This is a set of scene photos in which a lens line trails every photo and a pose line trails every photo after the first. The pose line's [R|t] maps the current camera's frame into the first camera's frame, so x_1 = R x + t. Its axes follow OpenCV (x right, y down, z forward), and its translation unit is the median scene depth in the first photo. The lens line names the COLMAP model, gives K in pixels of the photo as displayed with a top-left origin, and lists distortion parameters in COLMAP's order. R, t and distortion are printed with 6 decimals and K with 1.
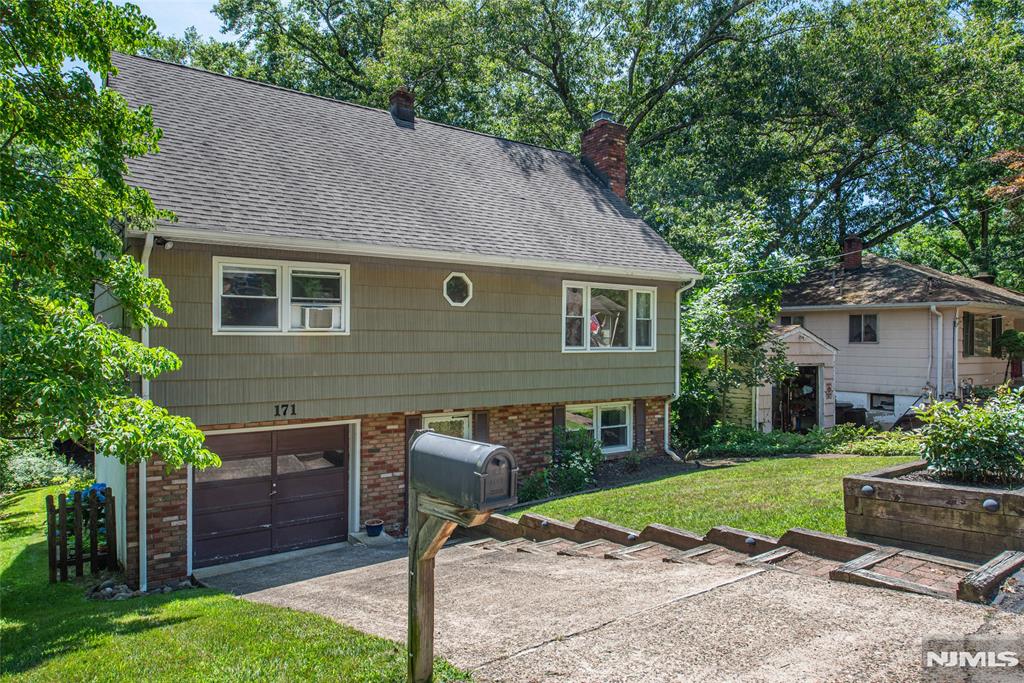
lens RADIAL K [[662.2, 0, 511.5], [0, 662.2, 342.4], [0, 0, 1]] dist [-0.001628, -0.000701]
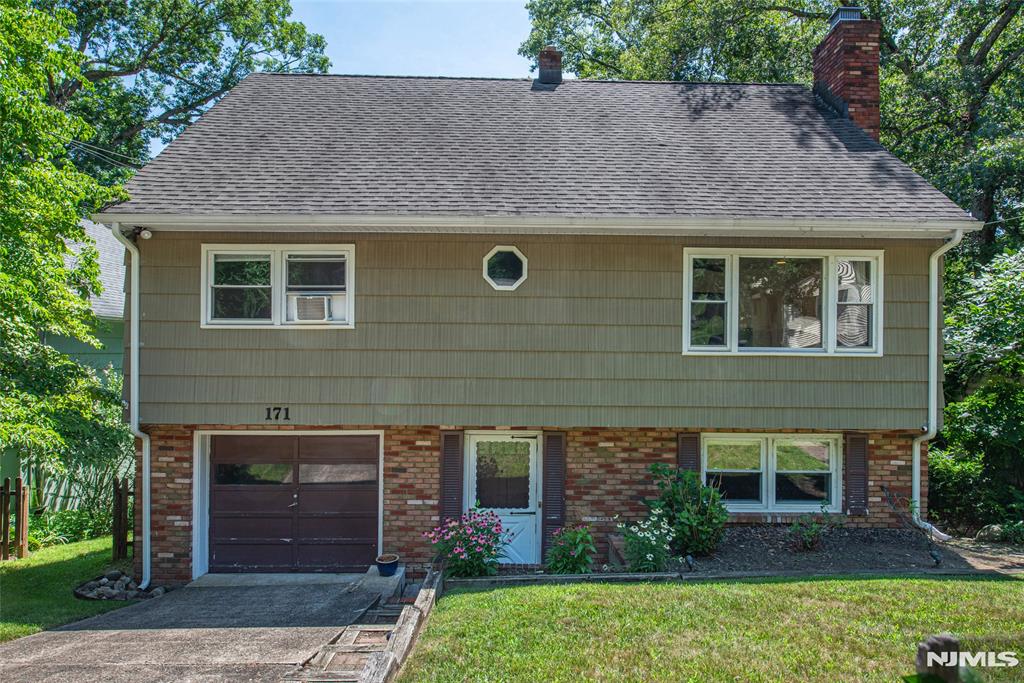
lens RADIAL K [[602.8, 0, 512.1], [0, 602.8, 344.2], [0, 0, 1]] dist [-0.003585, -0.001948]
pose [[0.822731, -0.001677, -0.568429, 0.327337], [-0.006668, 0.999898, -0.012601, 0.015793], [0.568392, 0.014158, 0.822636, 0.455534]]
